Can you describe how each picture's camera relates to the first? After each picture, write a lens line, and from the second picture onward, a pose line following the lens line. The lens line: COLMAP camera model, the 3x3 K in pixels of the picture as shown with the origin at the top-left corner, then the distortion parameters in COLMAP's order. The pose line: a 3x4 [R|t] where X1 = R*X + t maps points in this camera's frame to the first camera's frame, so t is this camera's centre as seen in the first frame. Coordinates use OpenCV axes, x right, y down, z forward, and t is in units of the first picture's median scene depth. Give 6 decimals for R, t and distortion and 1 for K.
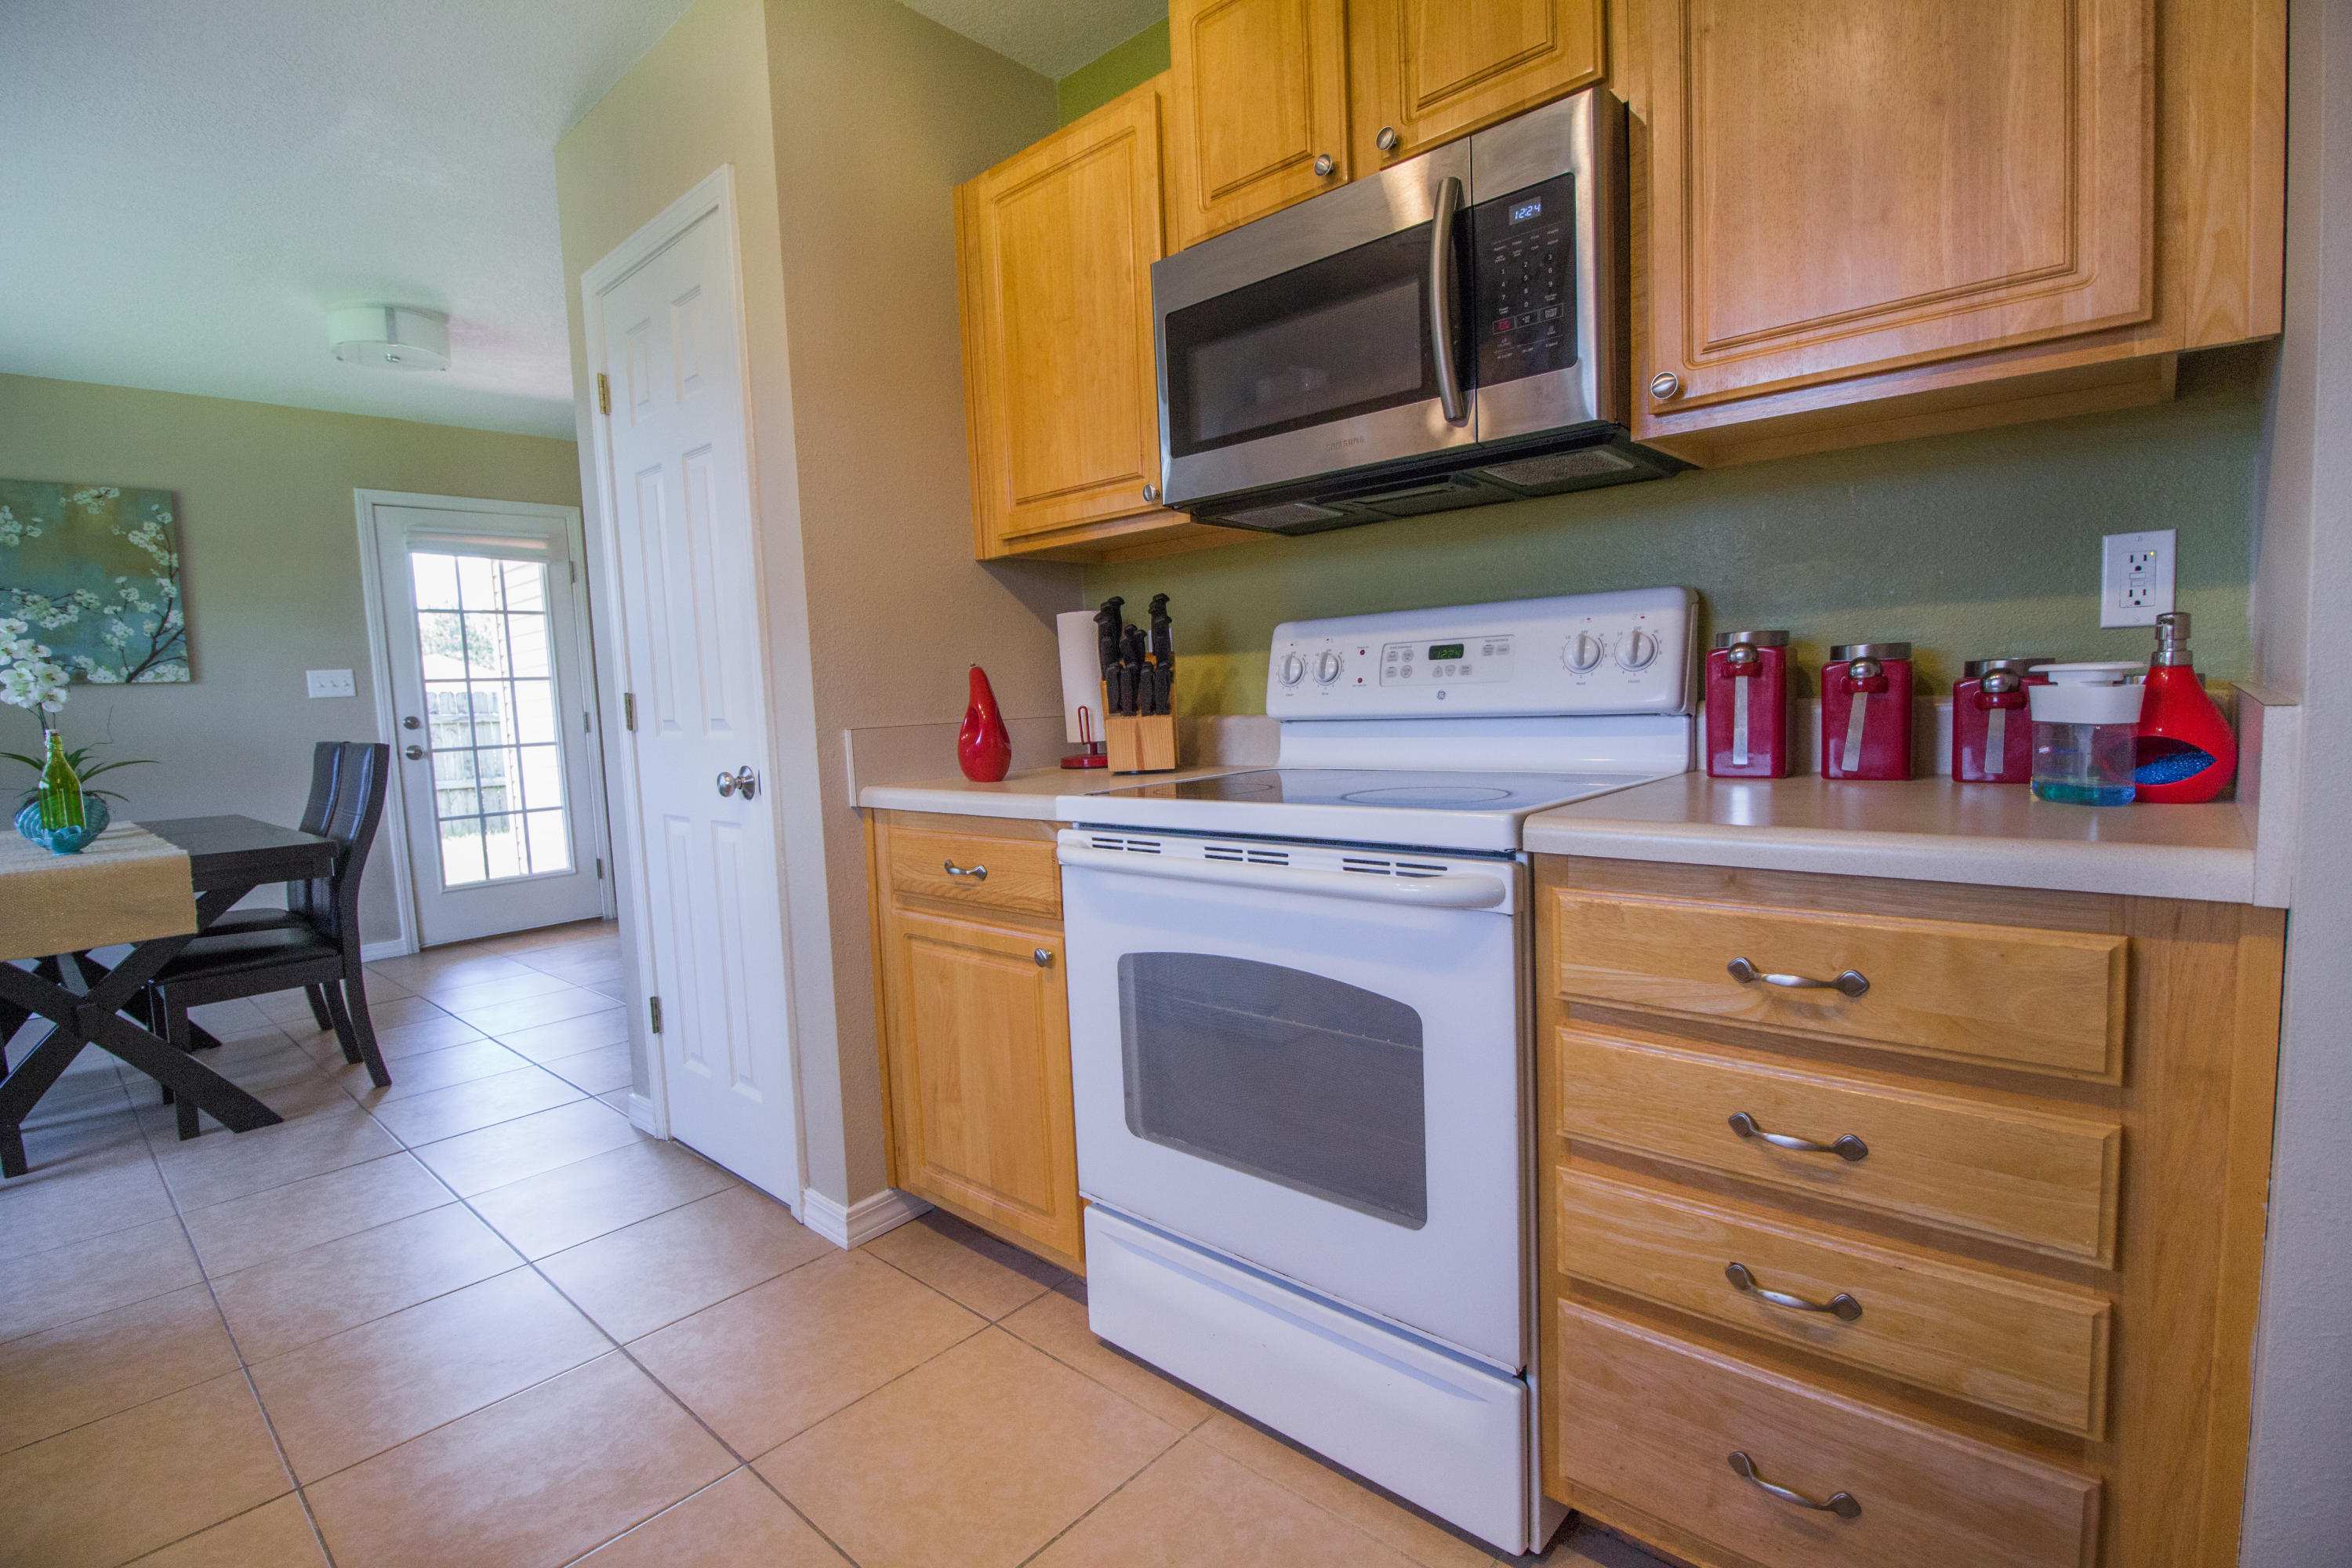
lens RADIAL K [[1091.7, 0, 1176.0], [0, 1091.7, 784.0], [0, 0, 1]] dist [0.000351, -0.012517]
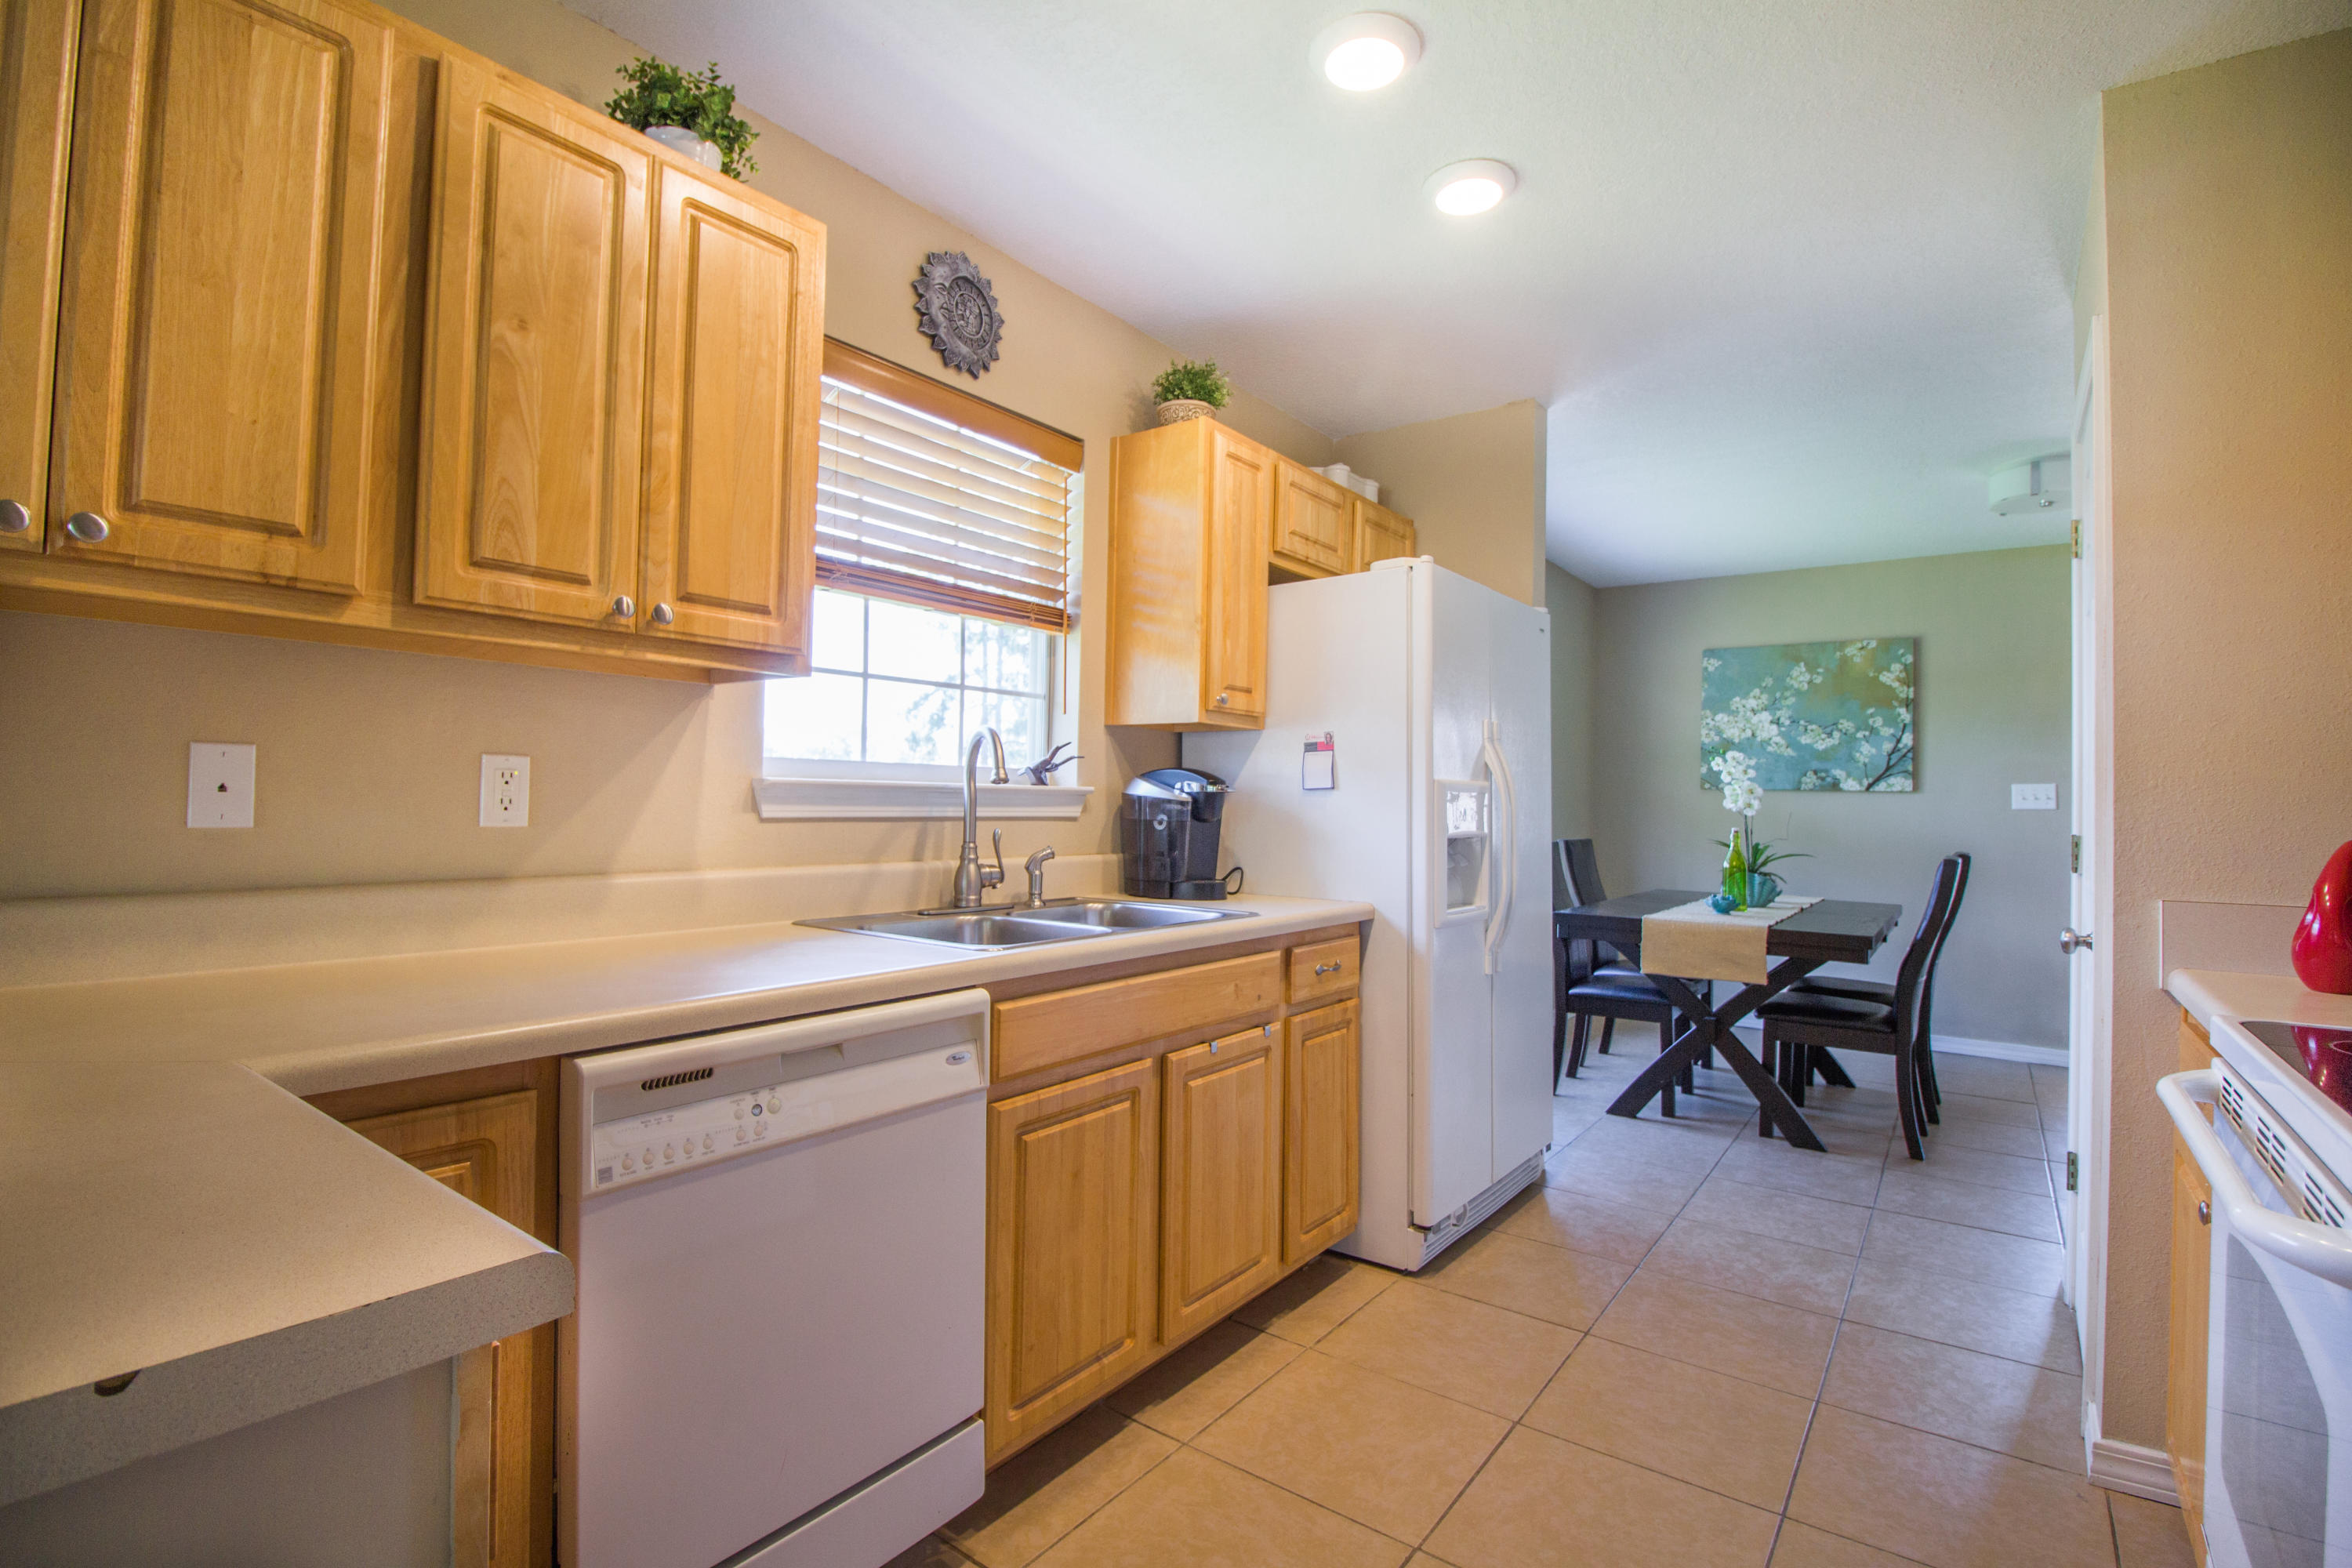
lens RADIAL K [[1106.6, 0, 1176.0], [0, 1106.6, 784.0], [0, 0, 1]] dist [-0.000801, -0.000119]
pose [[0.099584, 0.028243, -0.994628, 0.255179], [-0.108465, 0.993949, 0.017364, -0.036692], [0.989100, 0.106153, 0.102045, 0.058670]]
